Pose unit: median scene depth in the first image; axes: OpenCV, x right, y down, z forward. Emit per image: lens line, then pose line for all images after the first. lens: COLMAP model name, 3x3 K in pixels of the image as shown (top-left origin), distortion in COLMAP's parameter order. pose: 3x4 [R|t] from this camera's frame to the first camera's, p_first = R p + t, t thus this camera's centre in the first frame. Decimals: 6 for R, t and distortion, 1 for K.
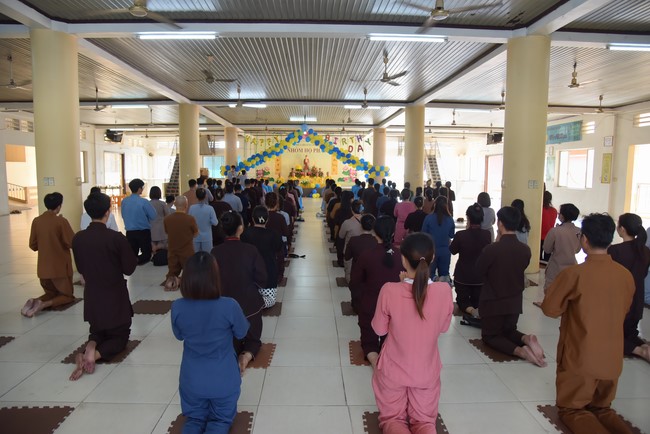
lens RADIAL K [[455.9, 0, 324.0], [0, 455.9, 218.3], [0, 0, 1]] dist [-0.084682, 0.027644]
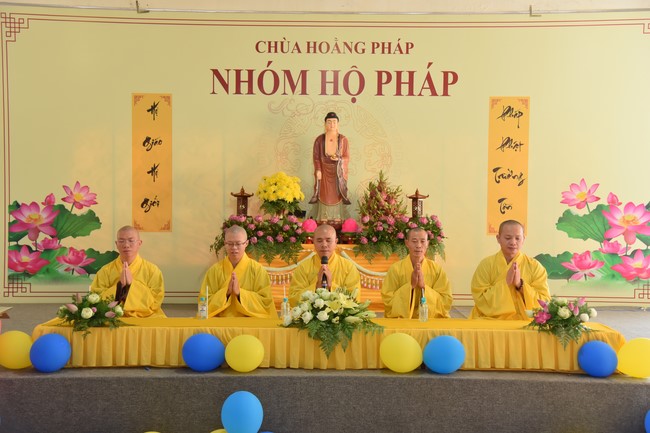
lens RADIAL K [[899.5, 0, 322.3], [0, 899.5, 219.9], [0, 0, 1]] dist [0.226635, 0.000000]
pose [[0.999661, 0.002396, -0.025945, -0.044183], [-0.004578, 0.996425, -0.084362, -0.098218], [0.025650, 0.084452, 0.996097, 0.907697]]
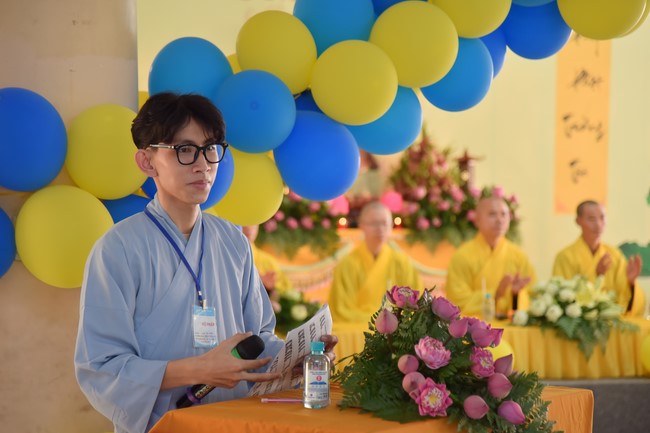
lens RADIAL K [[2049.6, 0, 323.2], [0, 2049.6, 214.3], [0, 0, 1]] dist [0.905224, 0.000000]
pose [[0.950910, -0.011182, 0.309265, -0.247809], [0.035815, 0.996608, -0.074089, -0.081751], [-0.307387, 0.081528, 0.948086, 0.736966]]
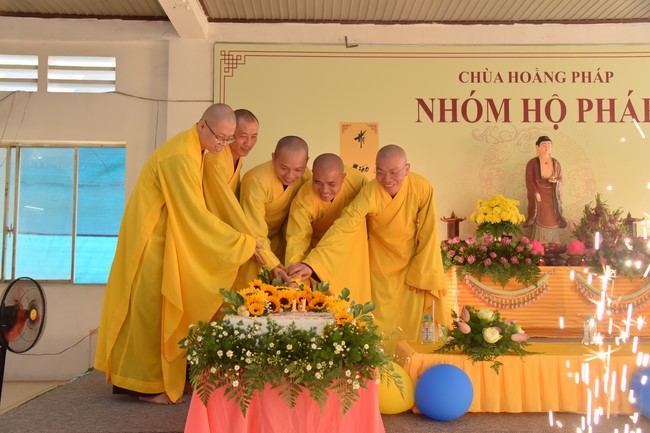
lens RADIAL K [[605.8, 0, 324.4], [0, 605.8, 223.4], [0, 0, 1]] dist [0.023887, 0.000000]
pose [[0.999801, -0.005970, -0.019023, -0.144474], [0.002616, 0.985153, -0.171658, -0.095267], [0.019765, 0.171574, 0.984973, 1.043741]]
